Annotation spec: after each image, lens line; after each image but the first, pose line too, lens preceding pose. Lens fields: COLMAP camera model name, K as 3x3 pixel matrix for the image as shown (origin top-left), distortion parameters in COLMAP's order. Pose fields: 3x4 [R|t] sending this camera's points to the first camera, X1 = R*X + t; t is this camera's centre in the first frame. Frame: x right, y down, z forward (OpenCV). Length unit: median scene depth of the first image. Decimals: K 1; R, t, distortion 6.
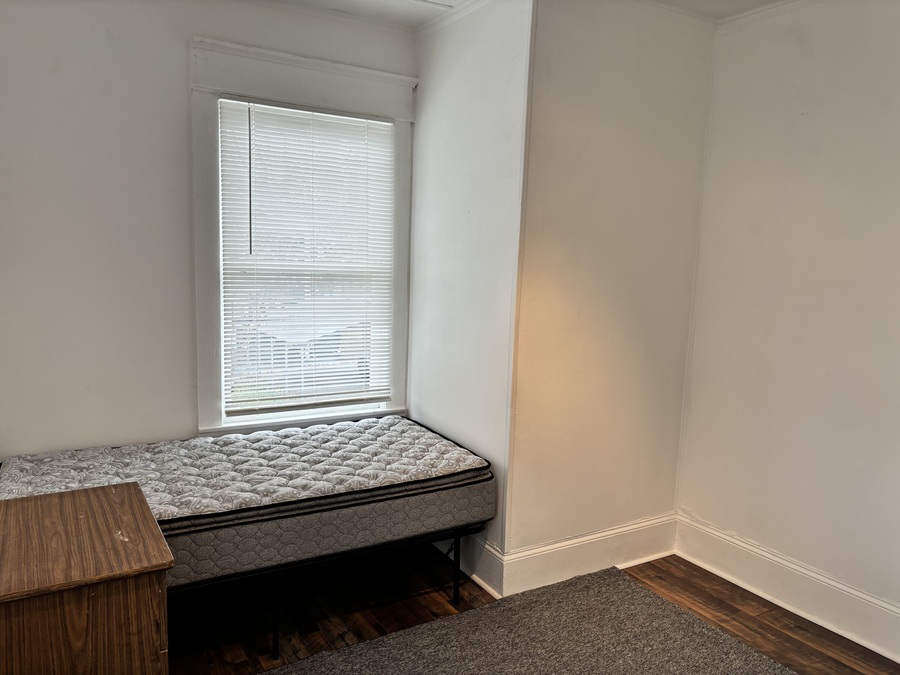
lens RADIAL K [[672.7, 0, 450.0], [0, 672.7, 337.5], [0, 0, 1]] dist [0.013854, -0.002331]
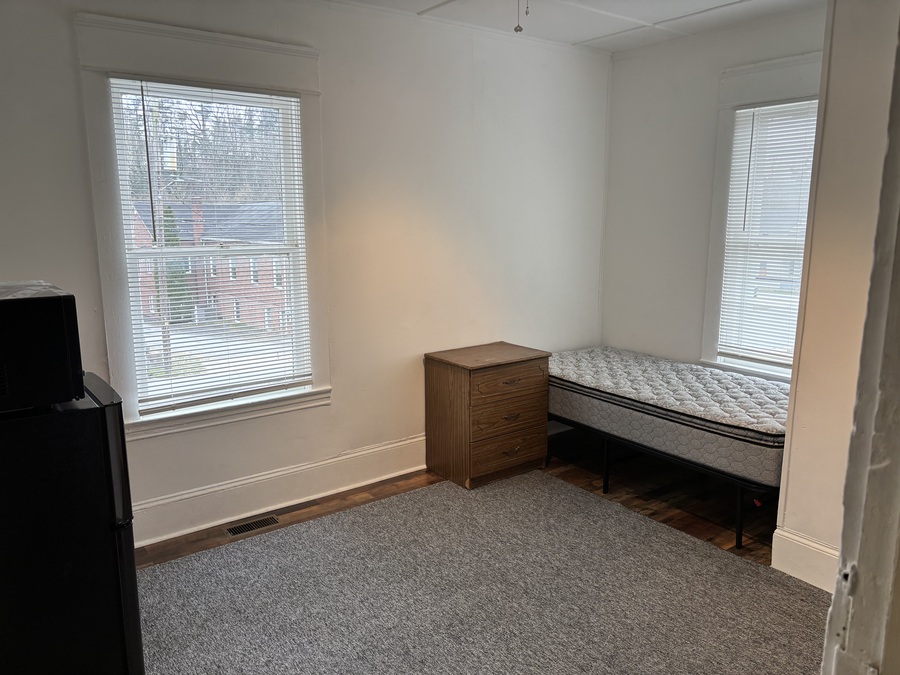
lens RADIAL K [[672.7, 0, 450.0], [0, 672.7, 337.5], [0, 0, 1]] dist [0.013854, -0.002331]
pose [[0.079280, 0.147500, -0.985880, 1.084511], [-0.116861, 0.983548, 0.137754, -0.043355], [0.989979, 0.104290, 0.095212, 0.423016]]
